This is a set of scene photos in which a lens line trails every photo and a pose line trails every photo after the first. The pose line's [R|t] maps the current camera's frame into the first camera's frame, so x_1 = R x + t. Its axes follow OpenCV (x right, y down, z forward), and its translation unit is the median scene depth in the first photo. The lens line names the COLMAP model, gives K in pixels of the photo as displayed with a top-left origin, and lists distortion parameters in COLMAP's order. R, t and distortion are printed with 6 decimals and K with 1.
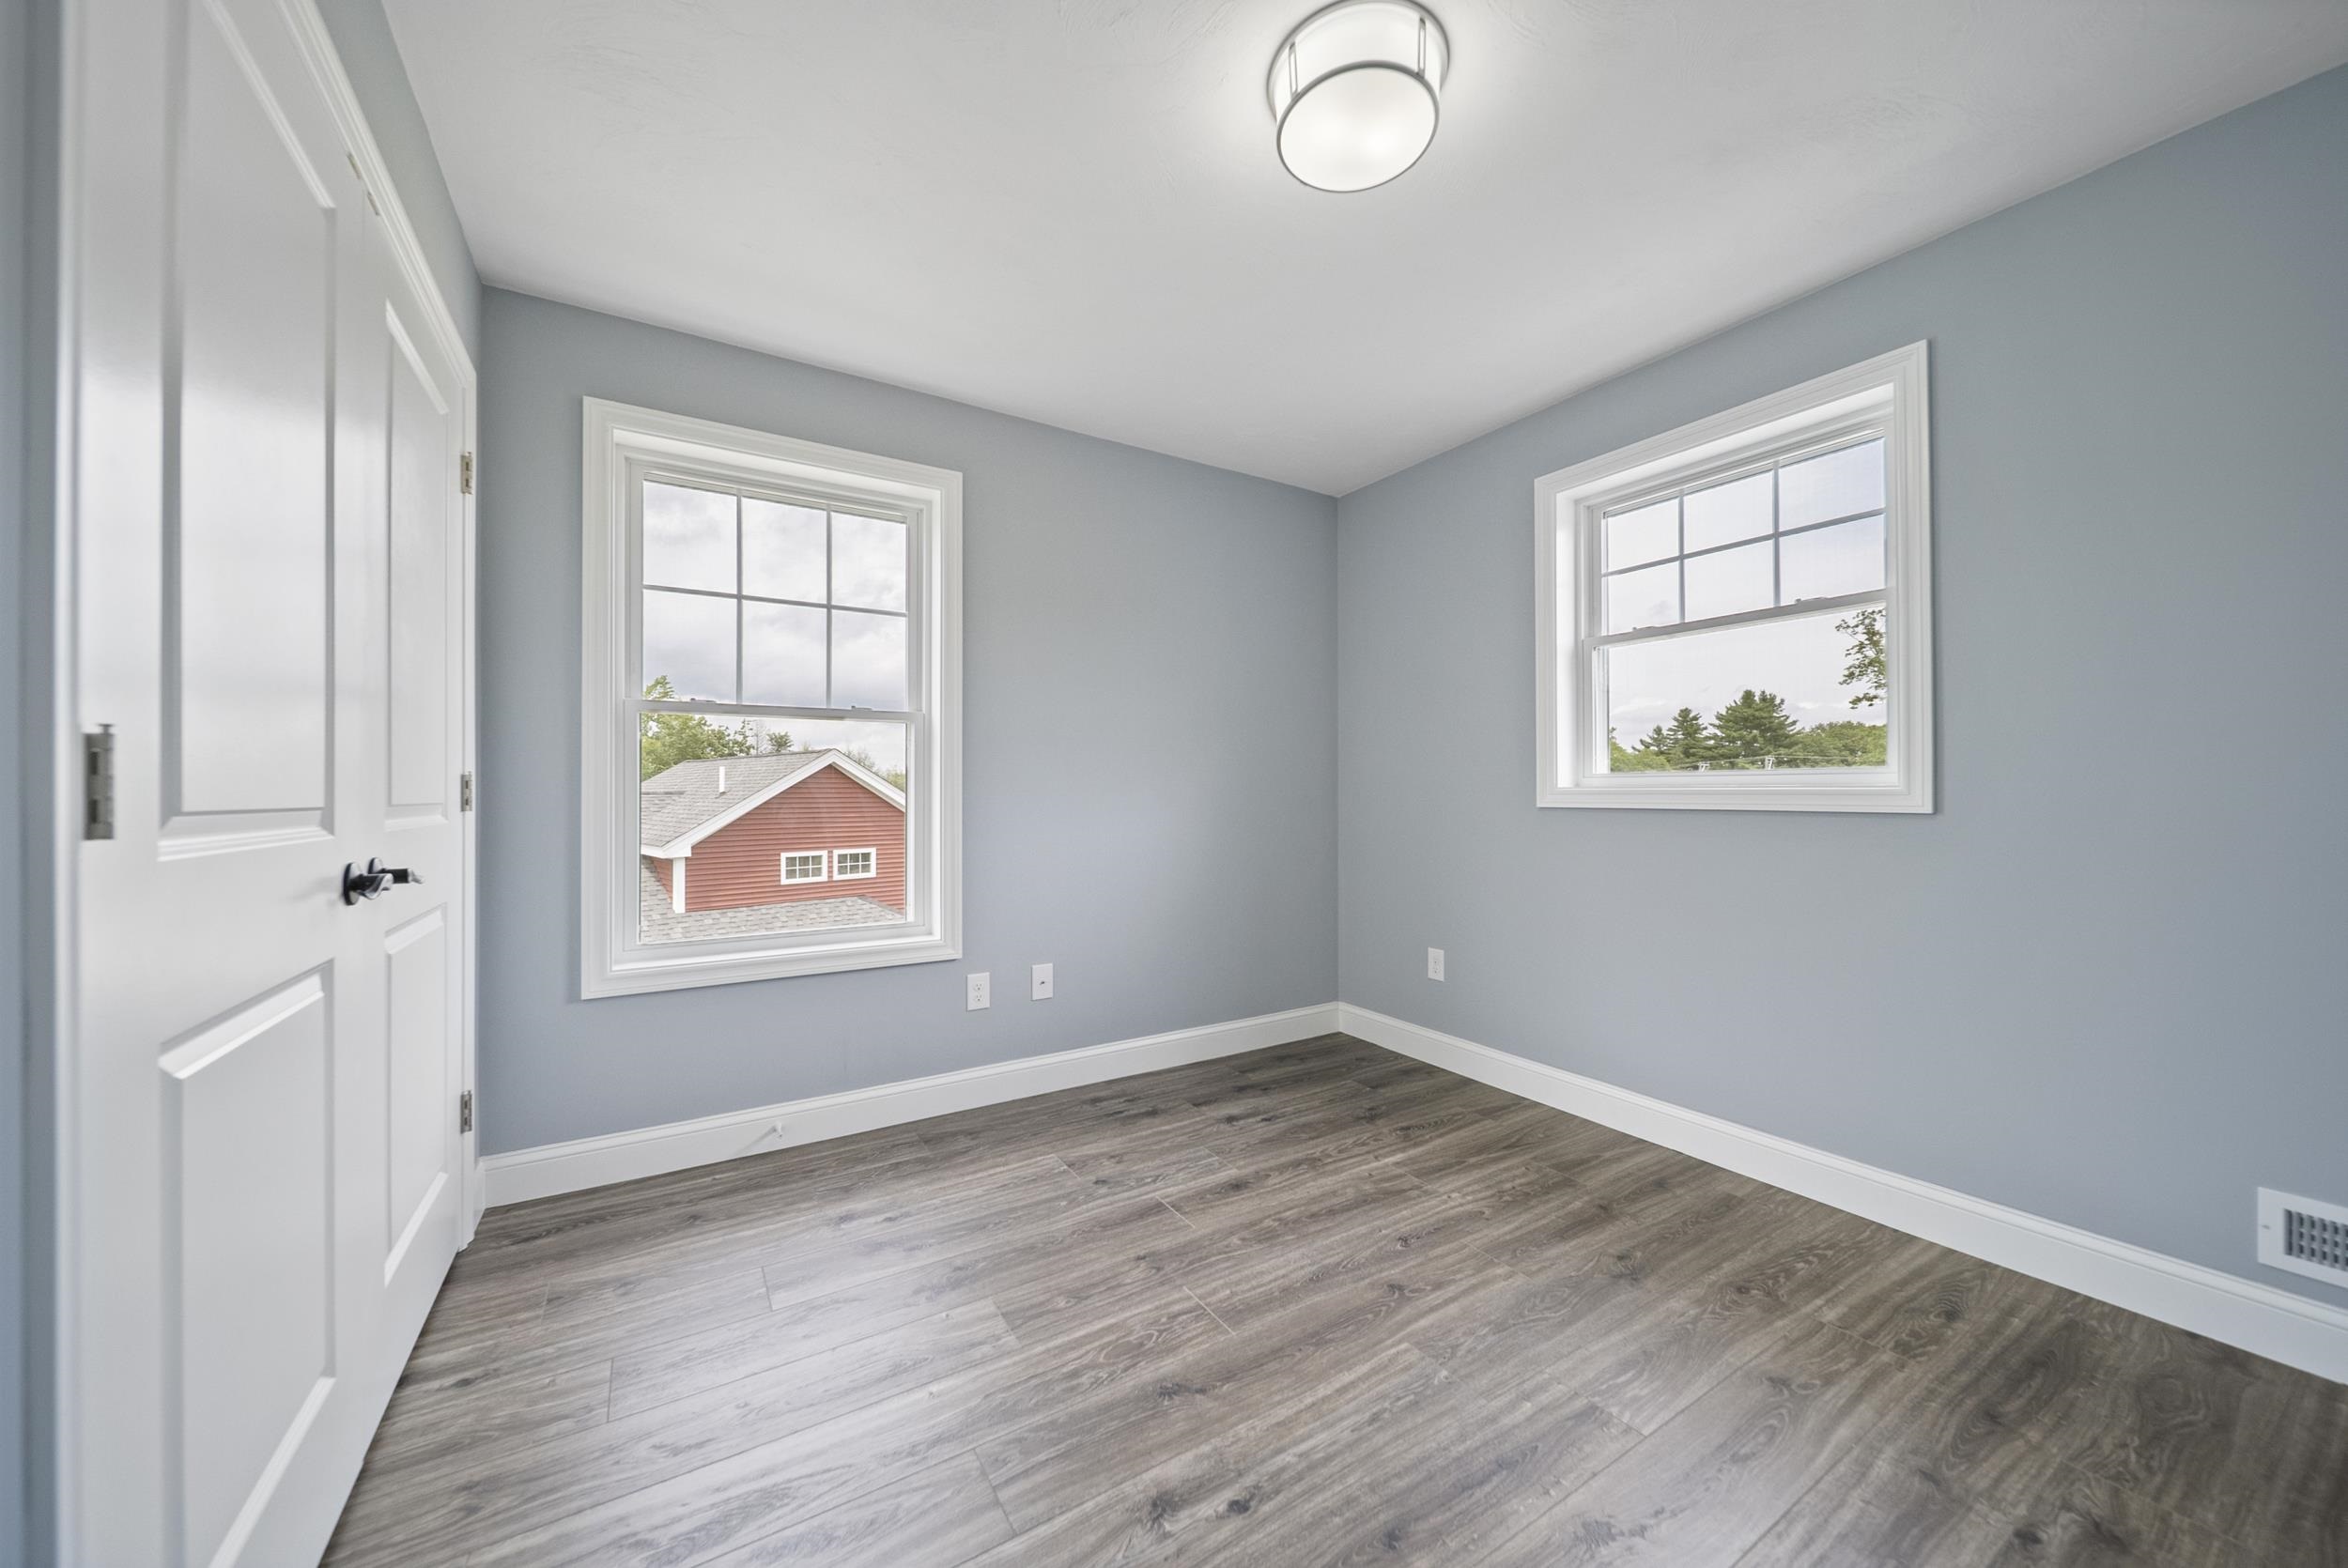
lens RADIAL K [[826.1, 0, 1174.0], [0, 826.1, 784.0], [0, 0, 1]] dist [-0.000712, -0.000171]
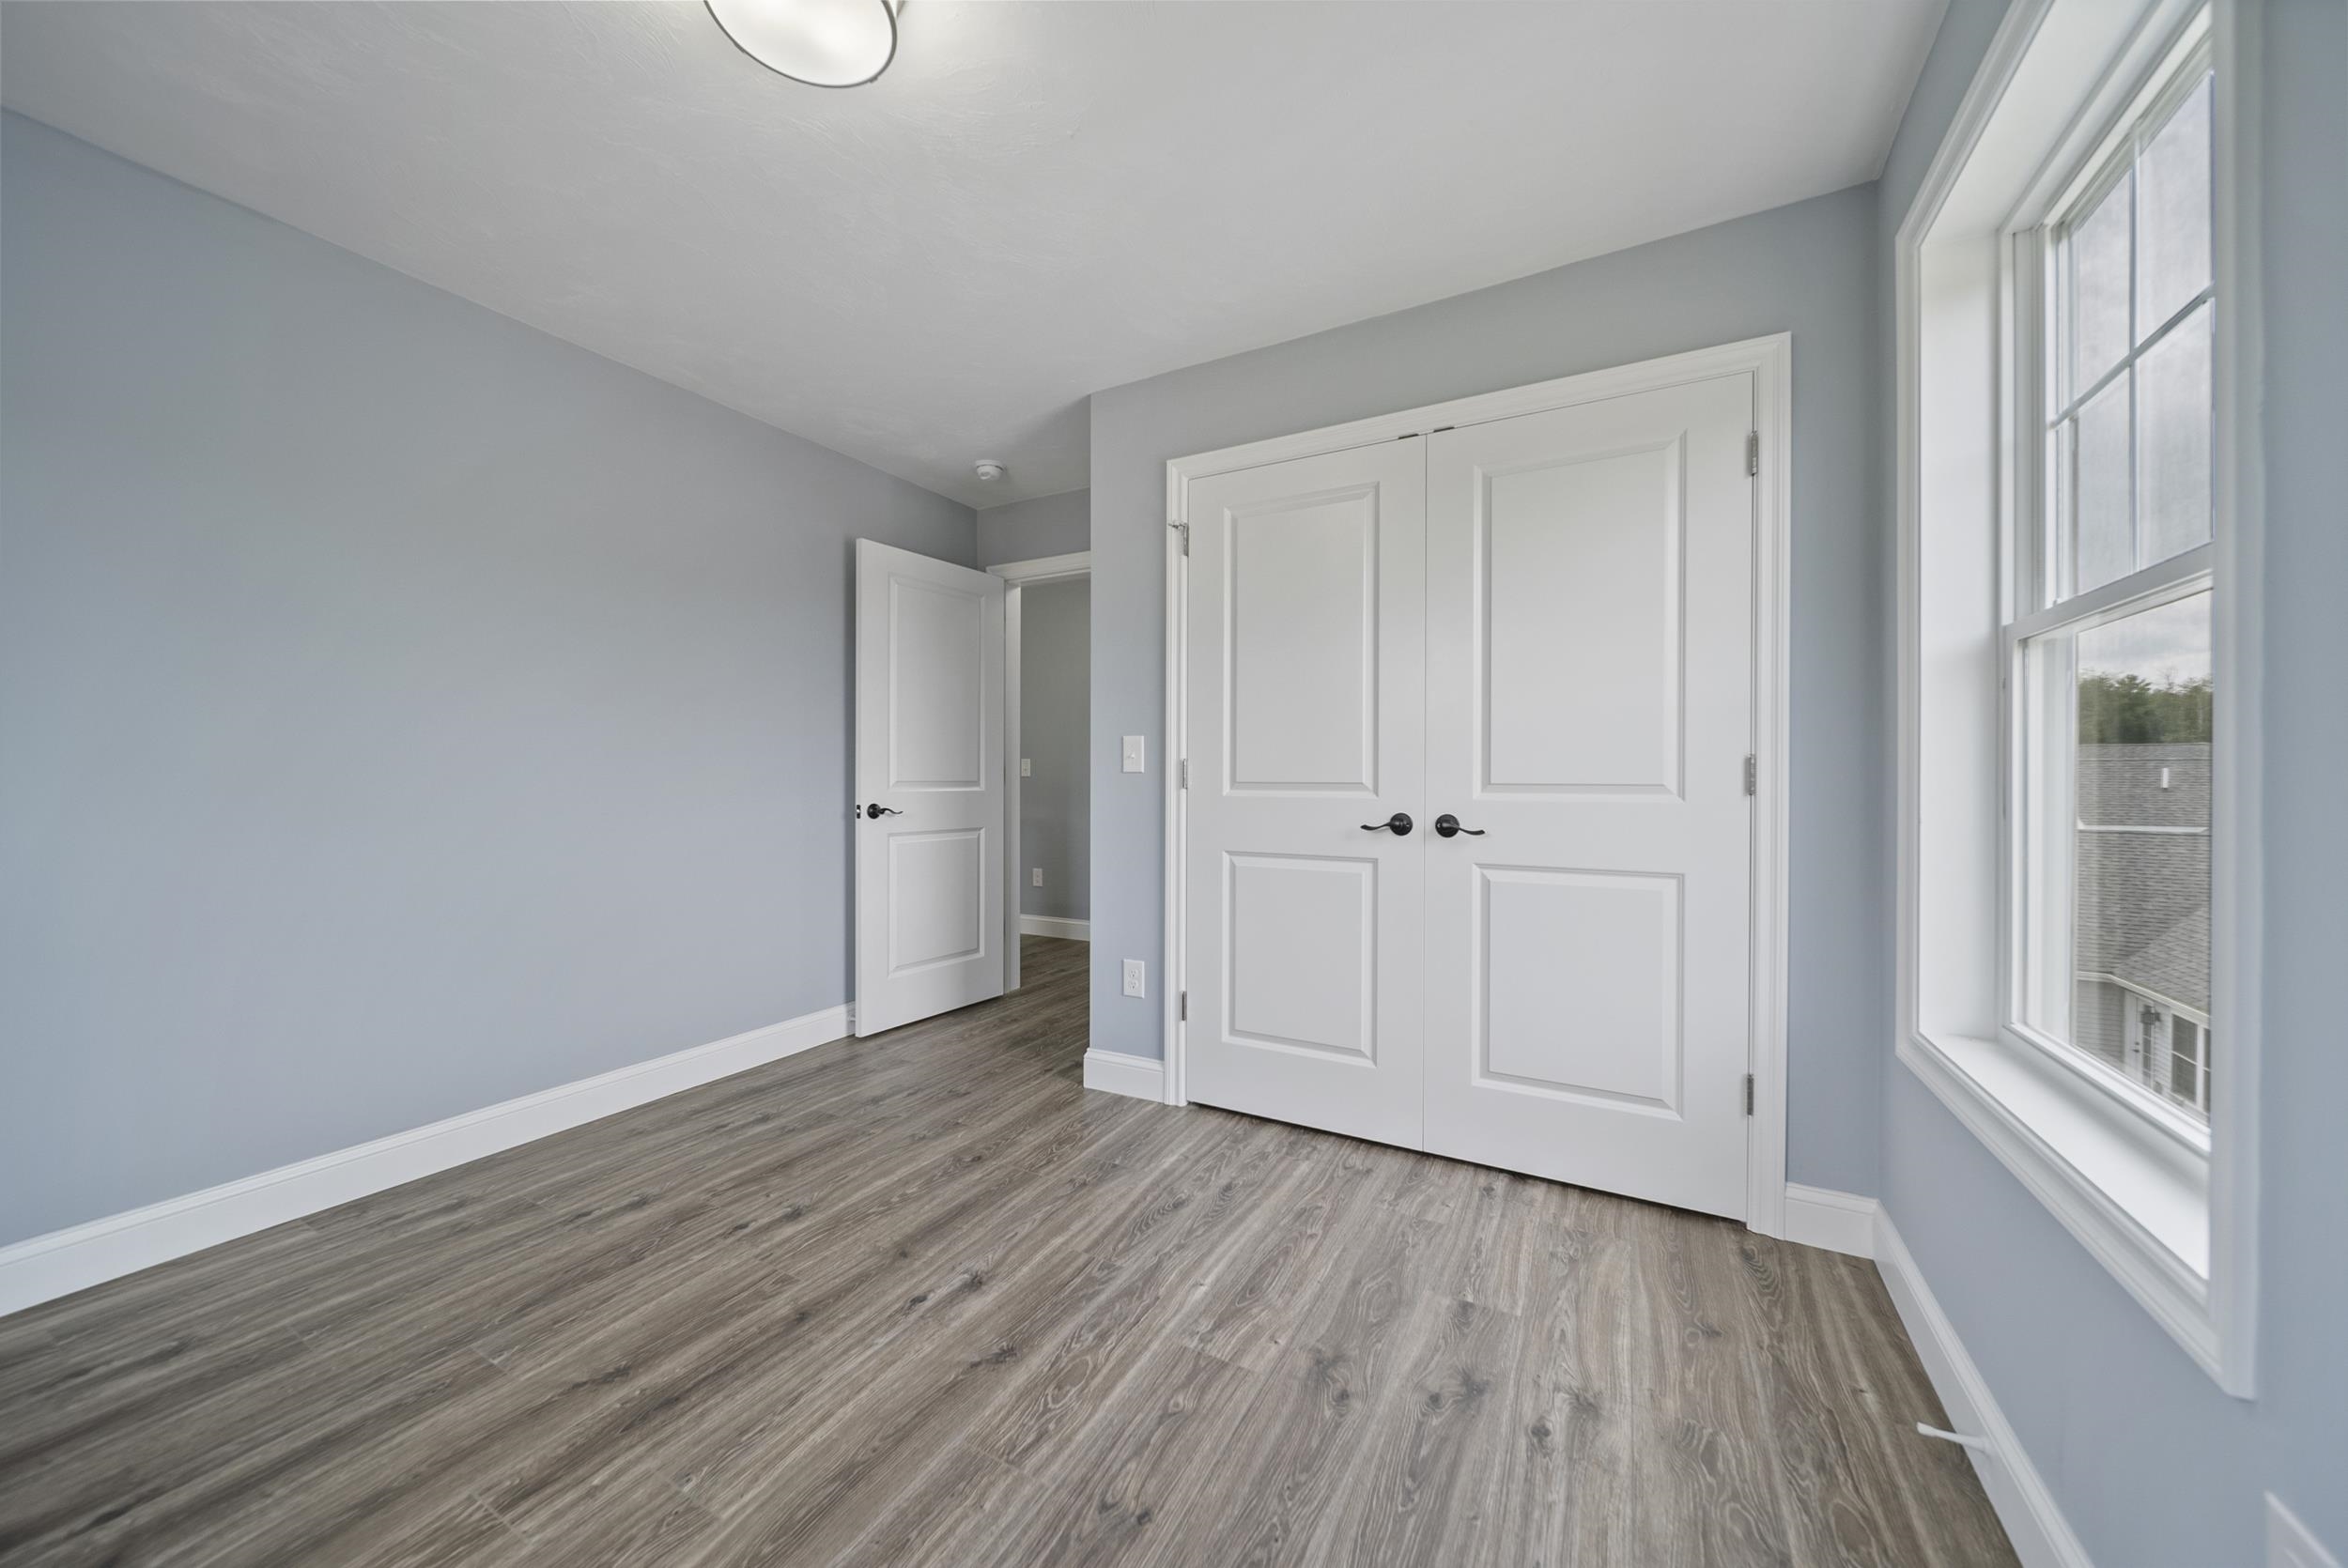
lens RADIAL K [[826.1, 0, 1174.0], [0, 826.1, 784.0], [0, 0, 1]] dist [-0.000712, -0.000171]
pose [[-0.871219, 0.003146, -0.490884, 0.220623], [0.005209, 0.999982, -0.002836, 0.017691], [0.490867, -0.005028, -0.871220, 1.400336]]
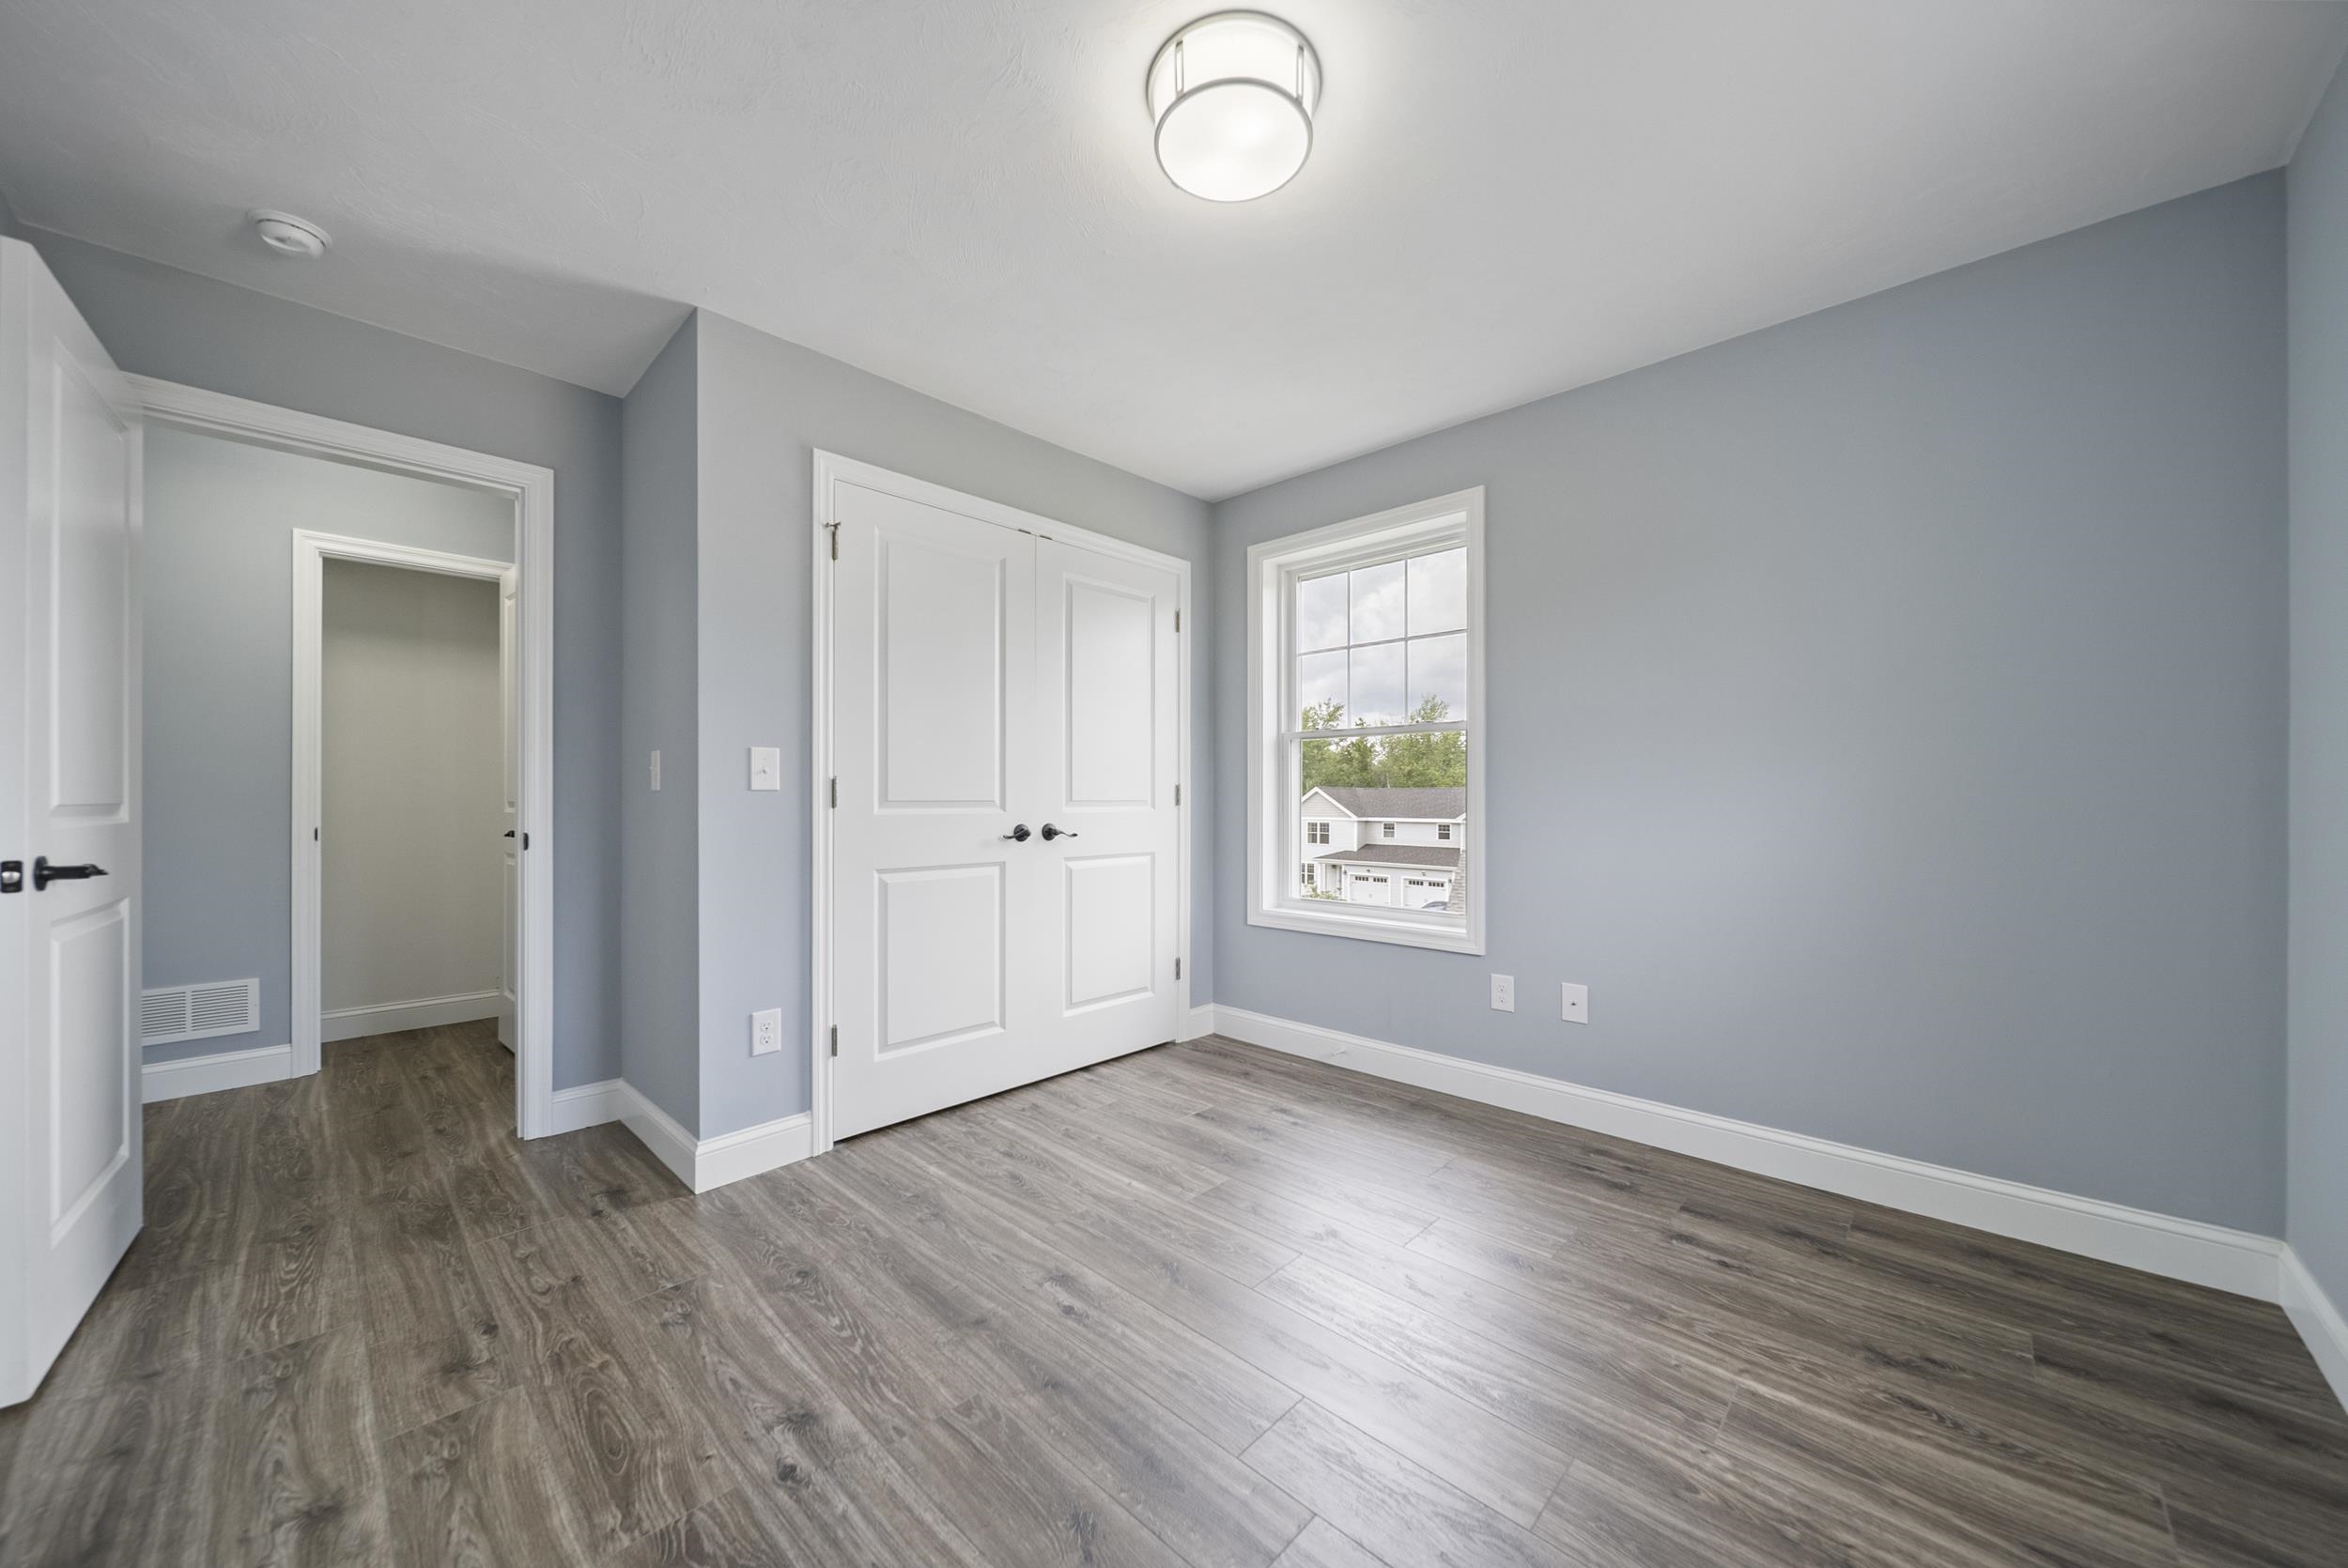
lens RADIAL K [[837.8, 0, 1182.5], [0, 837.8, 792.5], [0, 0, 1]] dist [-0.000741, -0.000130]
pose [[0.257660, -0.002353, -0.966233, 0.871350], [0.010155, 0.999948, 0.000273, 0.003369], [0.966182, -0.009883, 0.257671, 0.485178]]
